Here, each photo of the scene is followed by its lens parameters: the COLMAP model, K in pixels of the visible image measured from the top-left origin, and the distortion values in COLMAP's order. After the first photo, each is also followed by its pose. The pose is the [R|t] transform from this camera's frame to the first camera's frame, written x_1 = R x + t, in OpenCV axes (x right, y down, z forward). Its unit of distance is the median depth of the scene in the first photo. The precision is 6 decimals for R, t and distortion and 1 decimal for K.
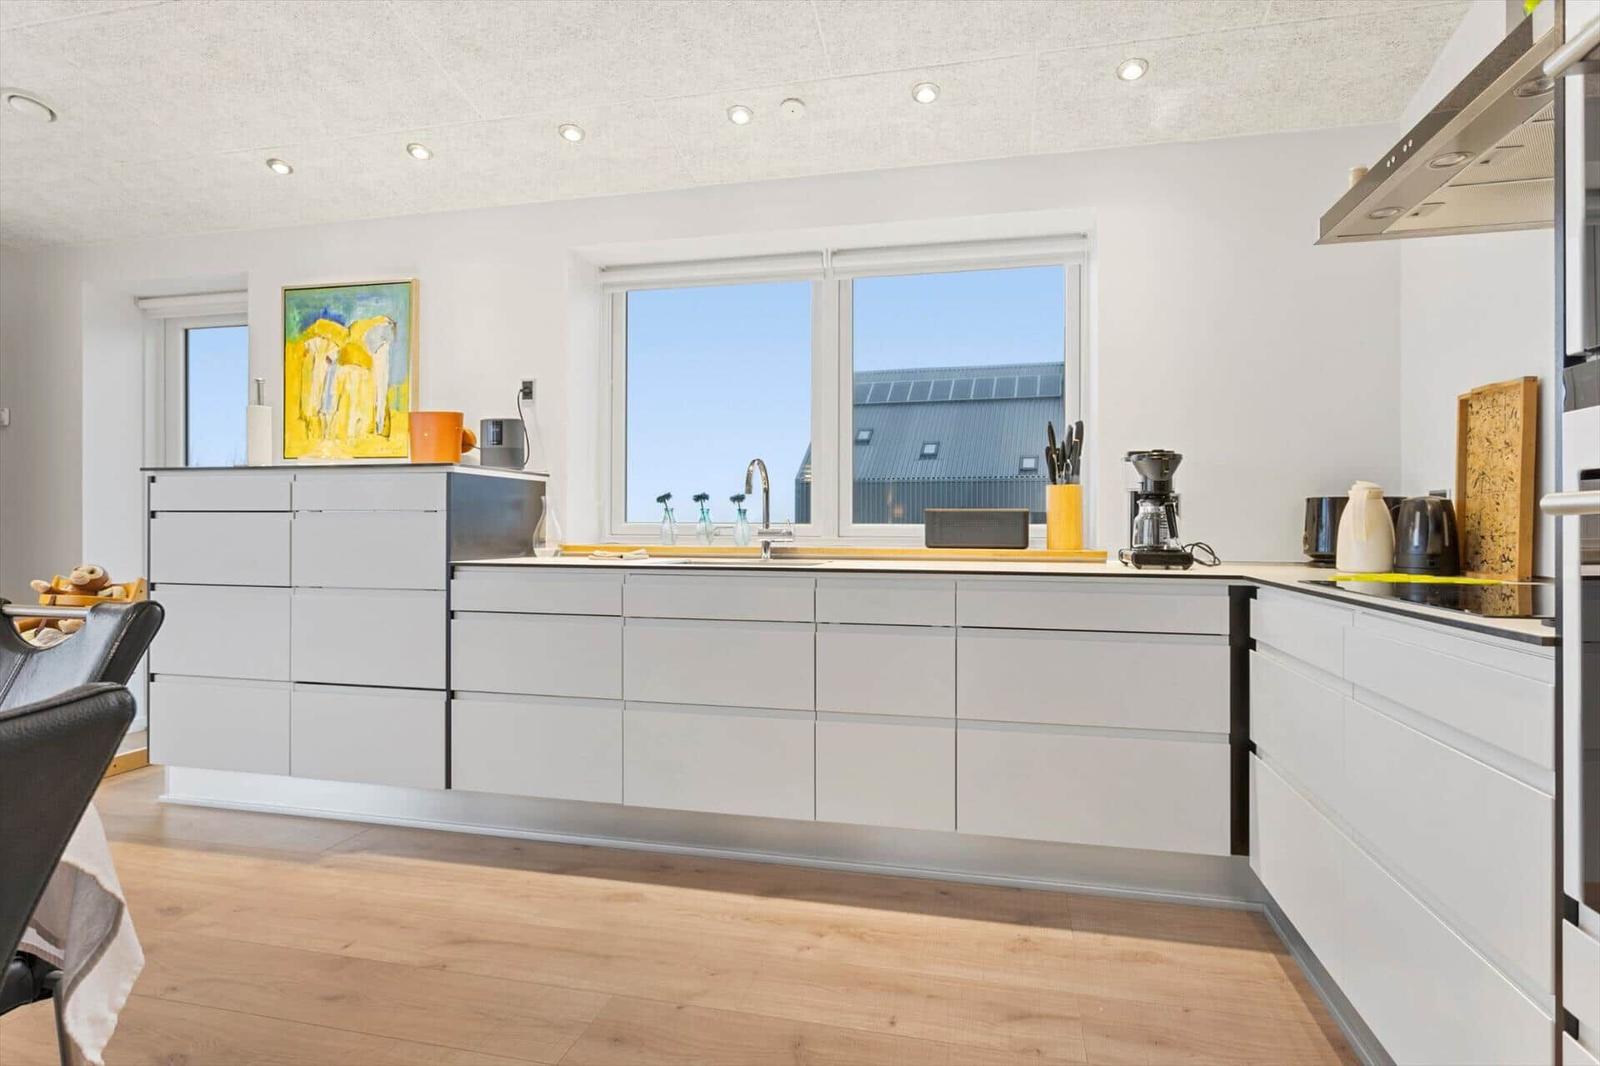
lens RADIAL K [[851.5, 0, 800.0], [0, 851.5, 533.0], [0, 0, 1]] dist [0.001328, 0.000541]
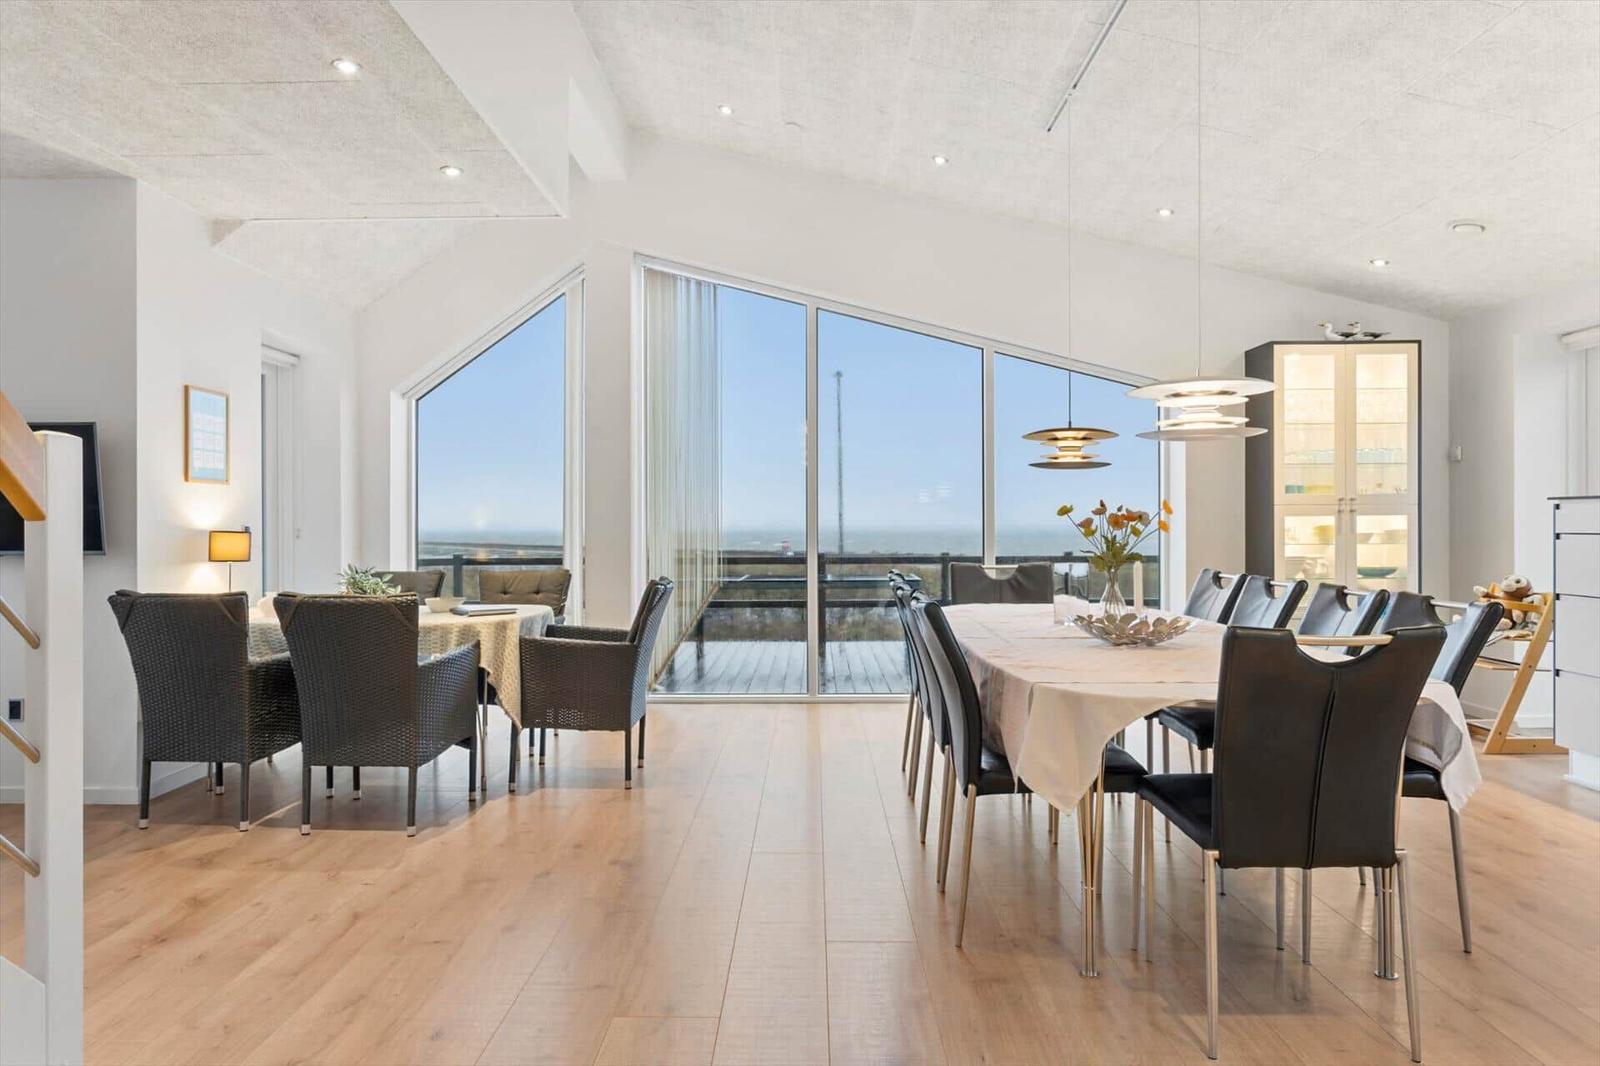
lens RADIAL K [[992.0, 0, 800.0], [0, 992.0, 533.0], [0, 0, 1]] dist [0.001891, 0.000477]
pose [[0.217950, -0.001717, -0.975958, 0.364594], [-0.000544, 0.999998, -0.001881, -0.022878], [0.975960, 0.000940, 0.217949, -0.336391]]
